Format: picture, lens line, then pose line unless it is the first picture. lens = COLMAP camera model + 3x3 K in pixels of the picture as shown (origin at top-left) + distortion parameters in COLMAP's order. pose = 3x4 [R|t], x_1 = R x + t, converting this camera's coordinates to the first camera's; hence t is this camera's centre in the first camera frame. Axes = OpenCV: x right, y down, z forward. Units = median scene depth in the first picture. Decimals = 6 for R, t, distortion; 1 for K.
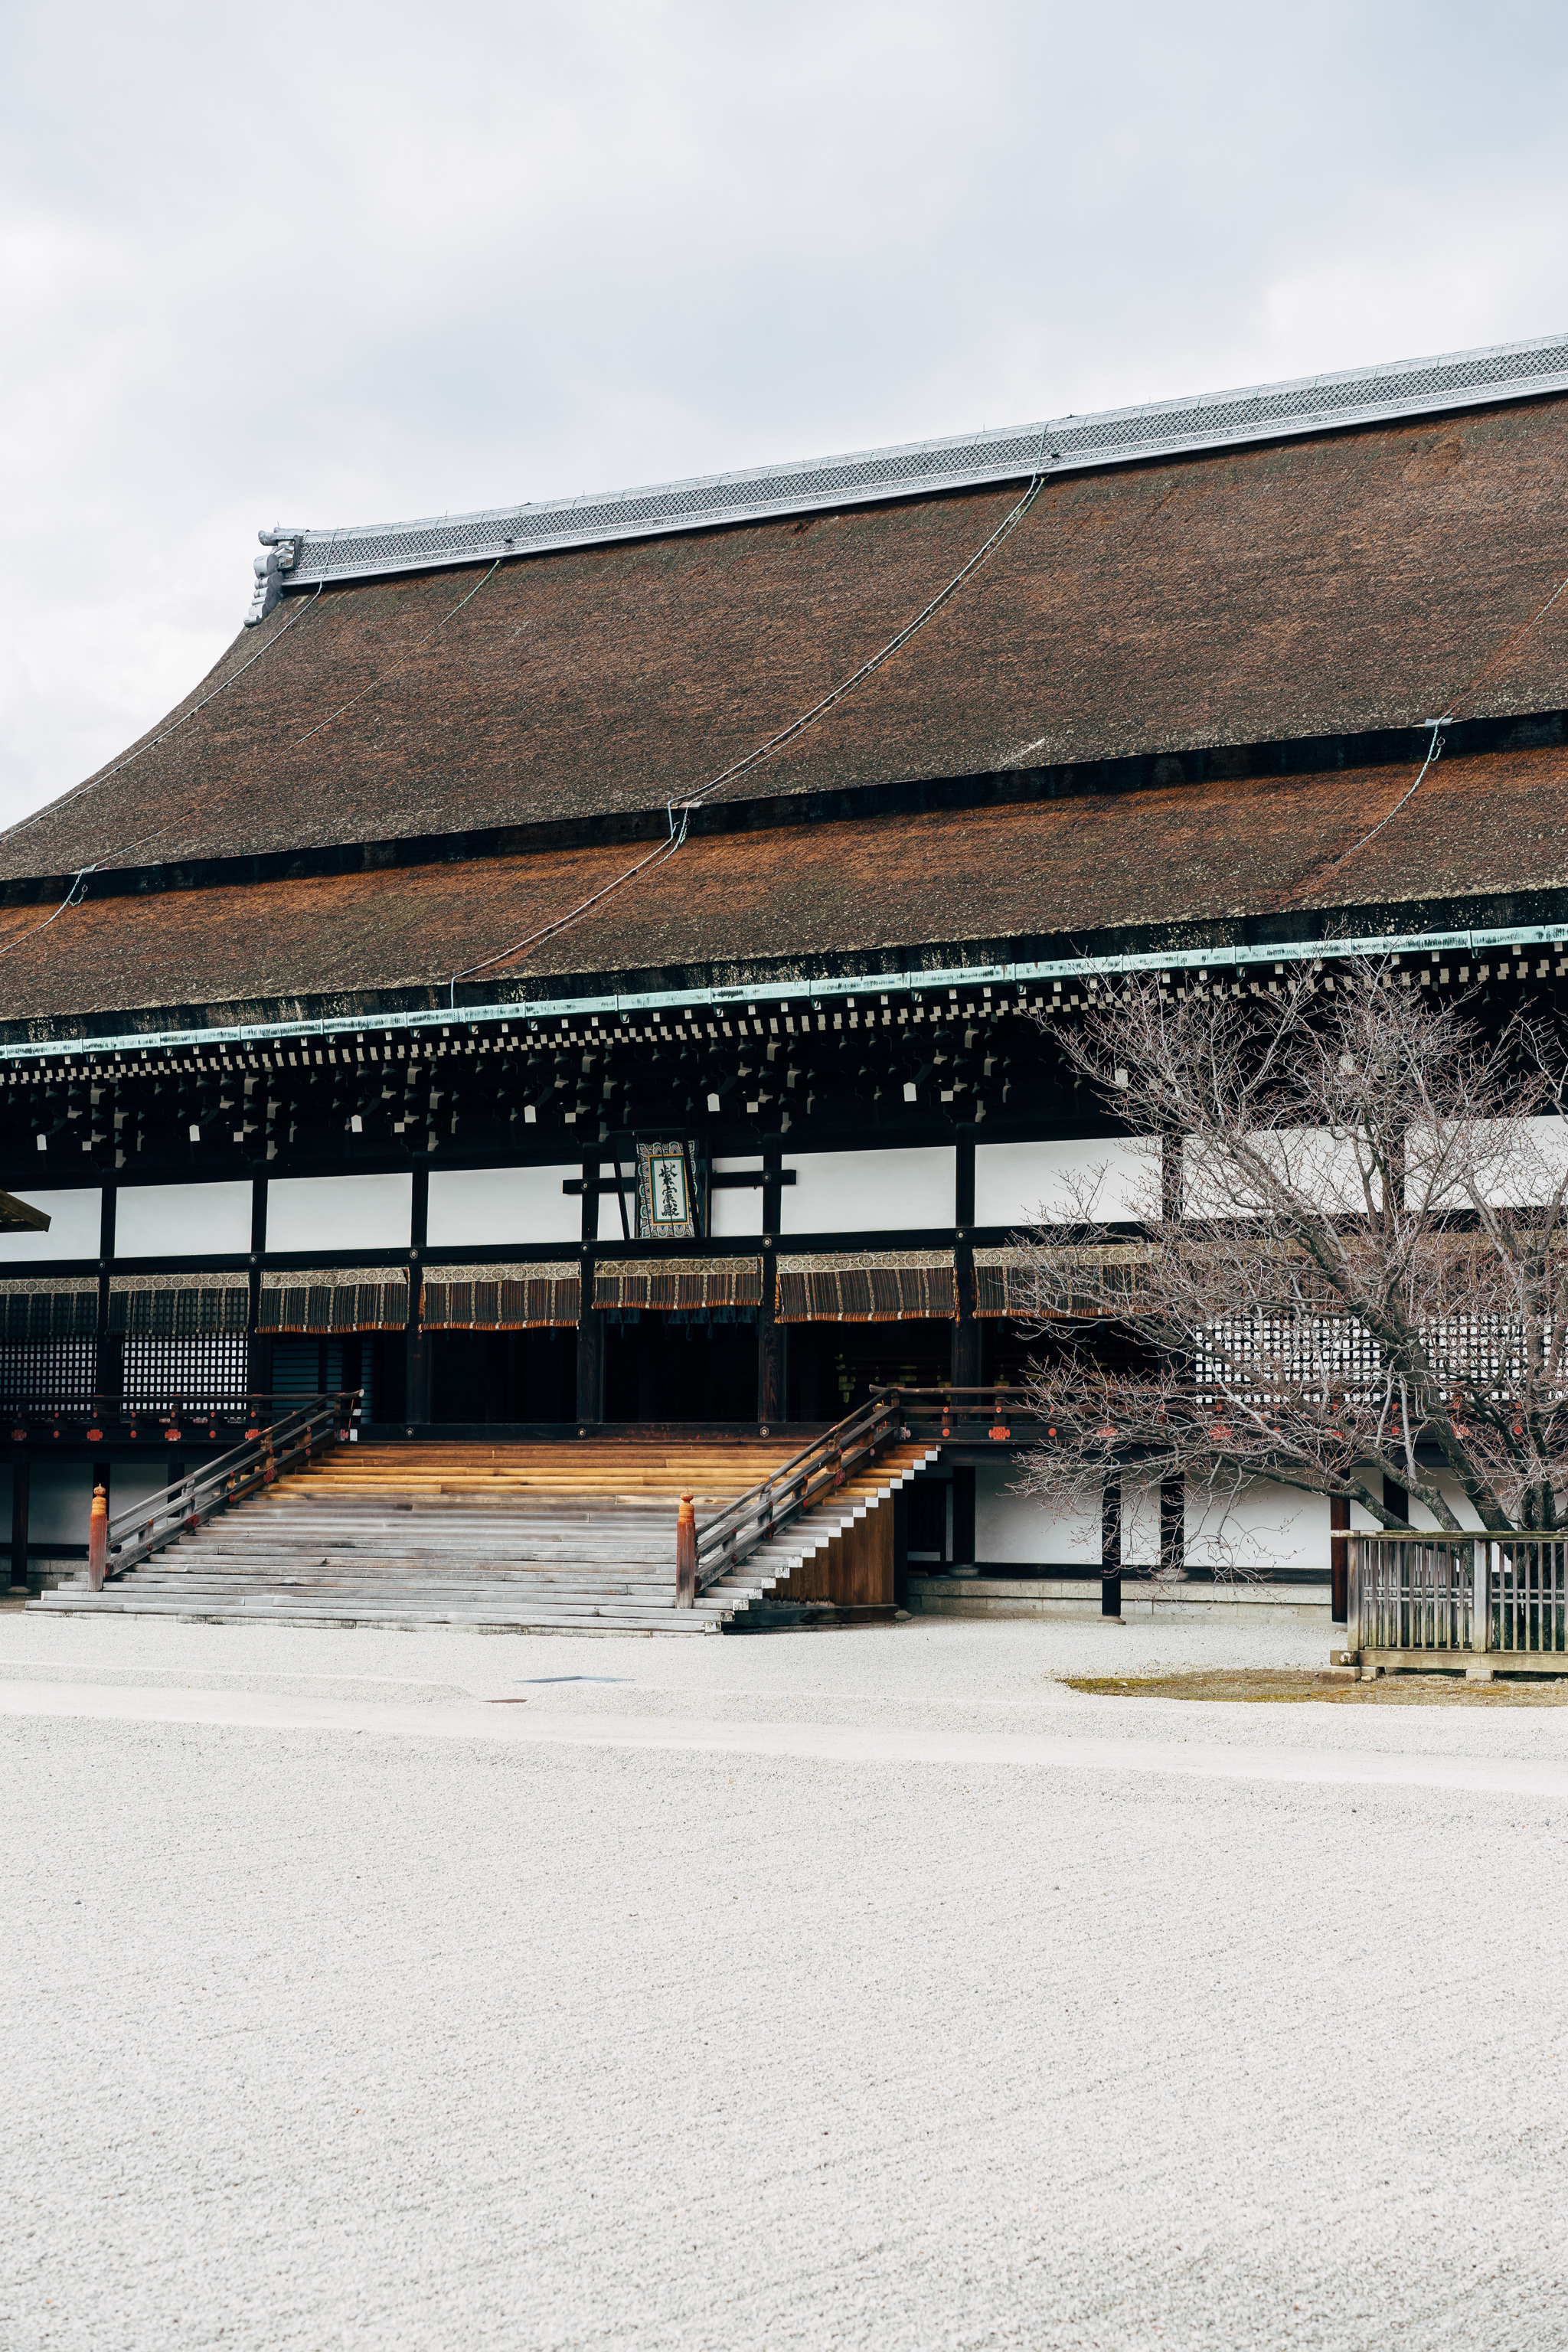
lens RADIAL K [[3445.9, 0, 792.4], [0, 3445.9, 1248.2], [0, 0, 1]] dist [0.000466, -0.040806]
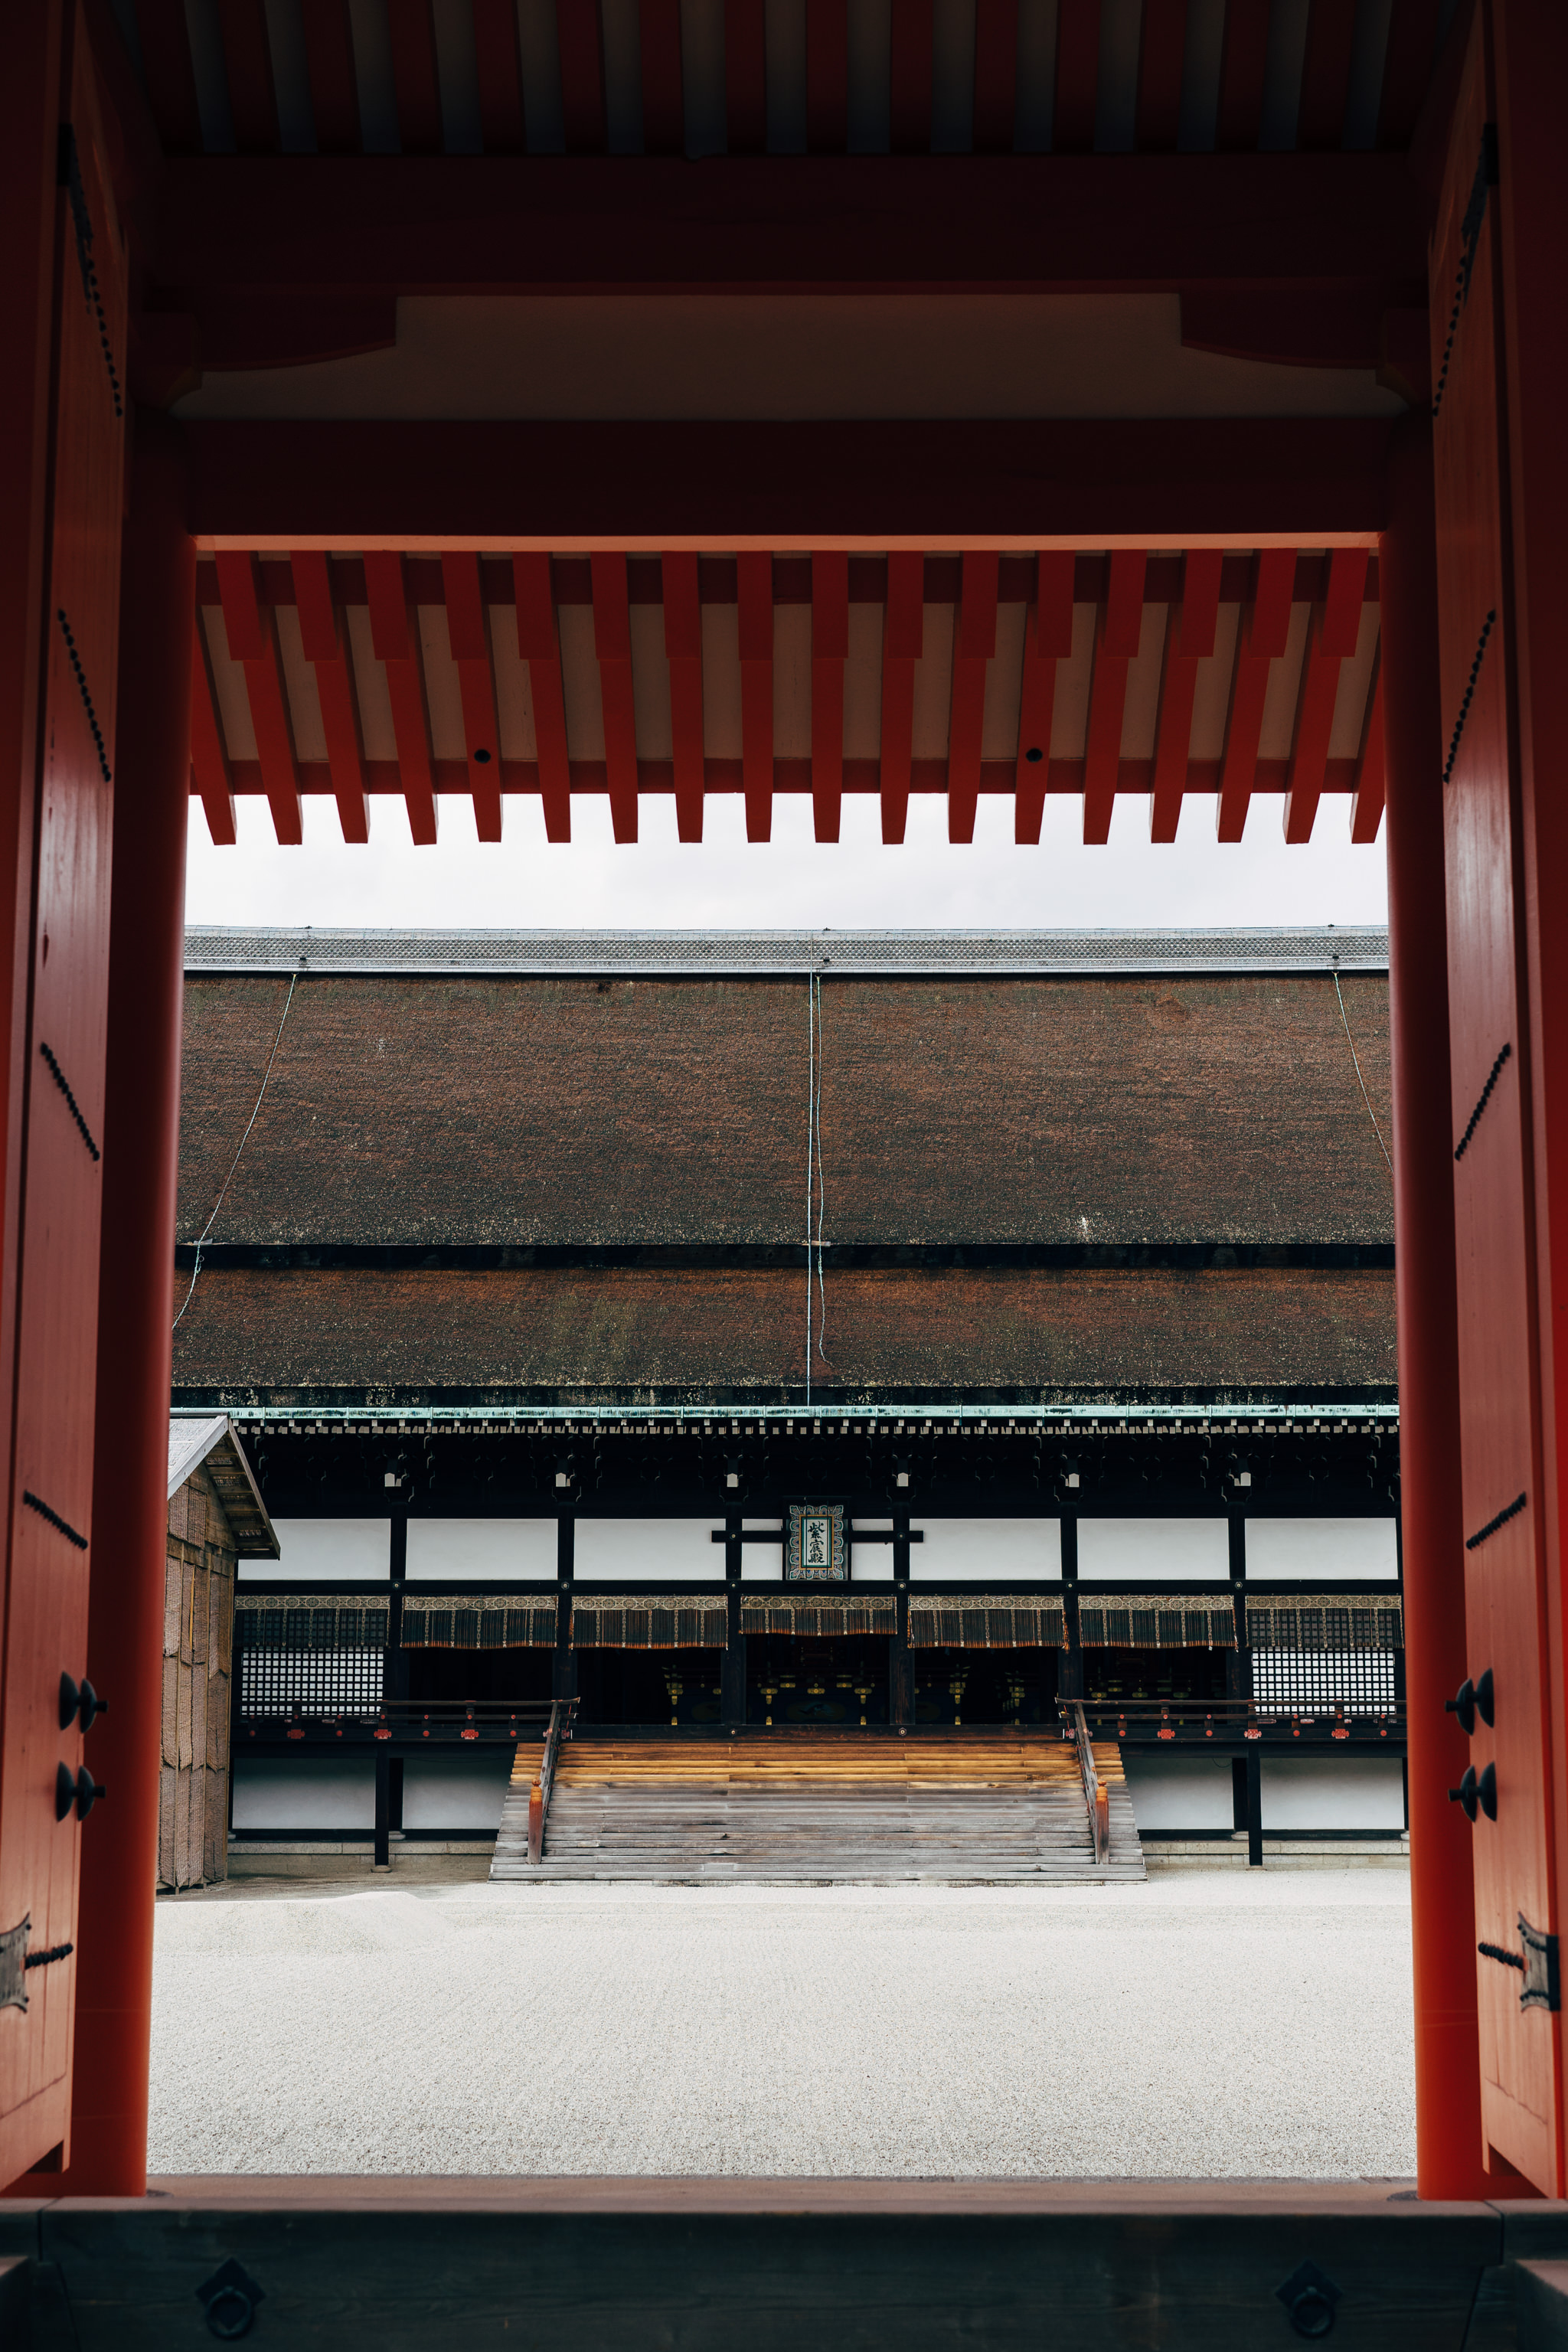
lens RADIAL K [[3445.9, 0, 792.4], [0, 3445.9, 1248.2], [0, 0, 1]] dist [0.000466, -0.040806]
pose [[0.869093, 0.067651, 0.490001, -0.692400], [-0.027940, 0.995736, -0.087918, -0.013183], [-0.493859, 0.062719, 0.867277, -0.121870]]
